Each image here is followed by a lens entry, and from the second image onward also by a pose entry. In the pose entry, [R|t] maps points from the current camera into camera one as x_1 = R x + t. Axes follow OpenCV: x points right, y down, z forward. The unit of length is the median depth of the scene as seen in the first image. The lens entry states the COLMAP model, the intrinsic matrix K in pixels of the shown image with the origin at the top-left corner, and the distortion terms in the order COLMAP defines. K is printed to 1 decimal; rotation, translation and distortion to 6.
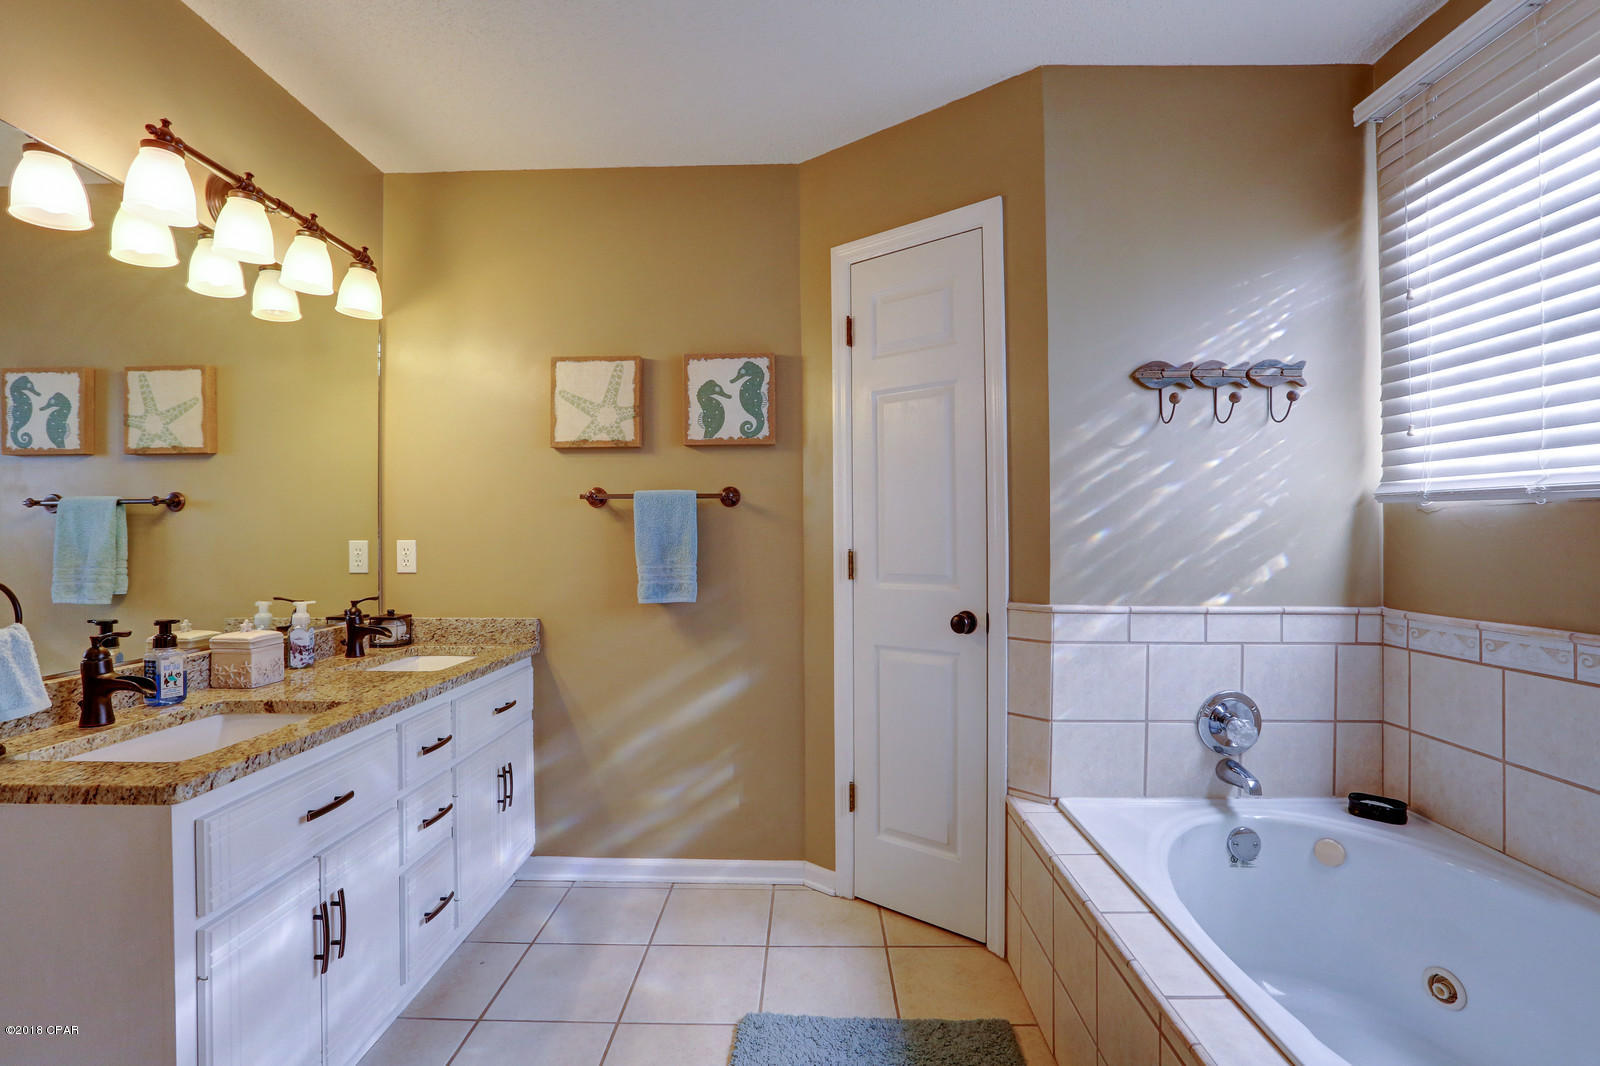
lens RADIAL K [[741.8, 0, 800.0], [0, 741.8, 533.0], [0, 0, 1]] dist [-0.067584, 0.035130]
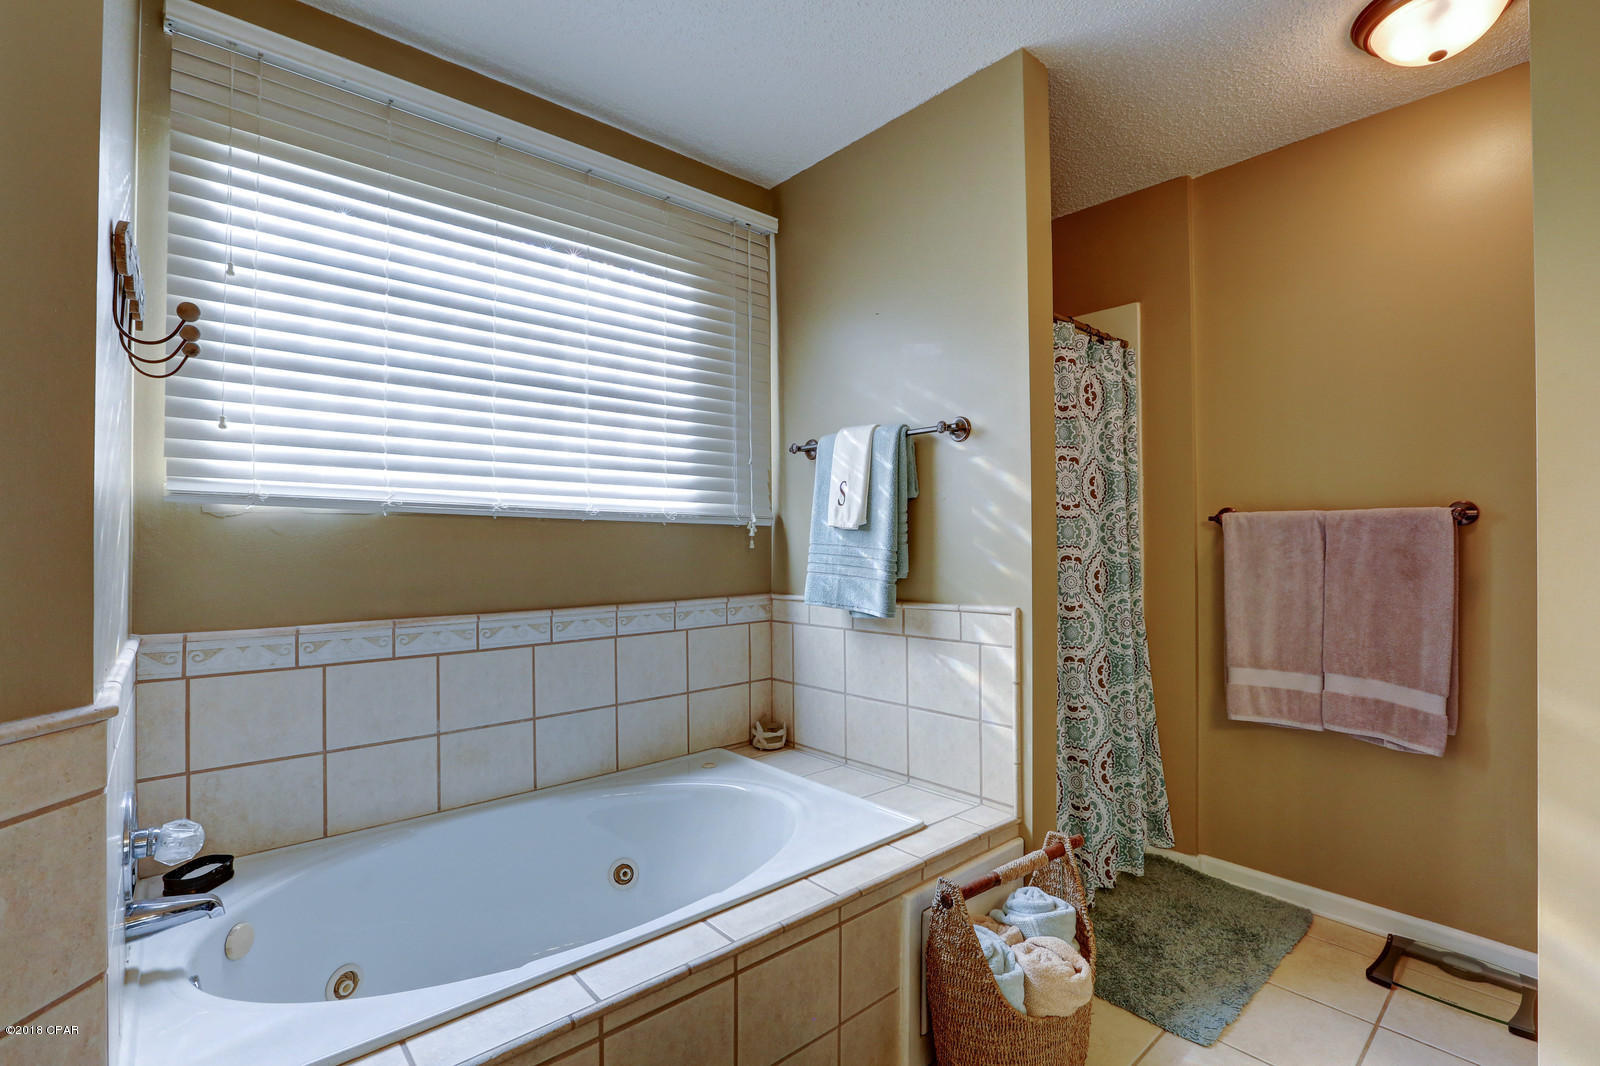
lens RADIAL K [[741.8, 0, 800.0], [0, 741.8, 533.0], [0, 0, 1]] dist [-0.067584, 0.035130]
pose [[-0.682475, 0.012401, 0.730803, -0.298844], [-0.000116, 0.999854, -0.017075, 0.008392], [-0.730909, -0.011738, -0.682374, 1.219603]]
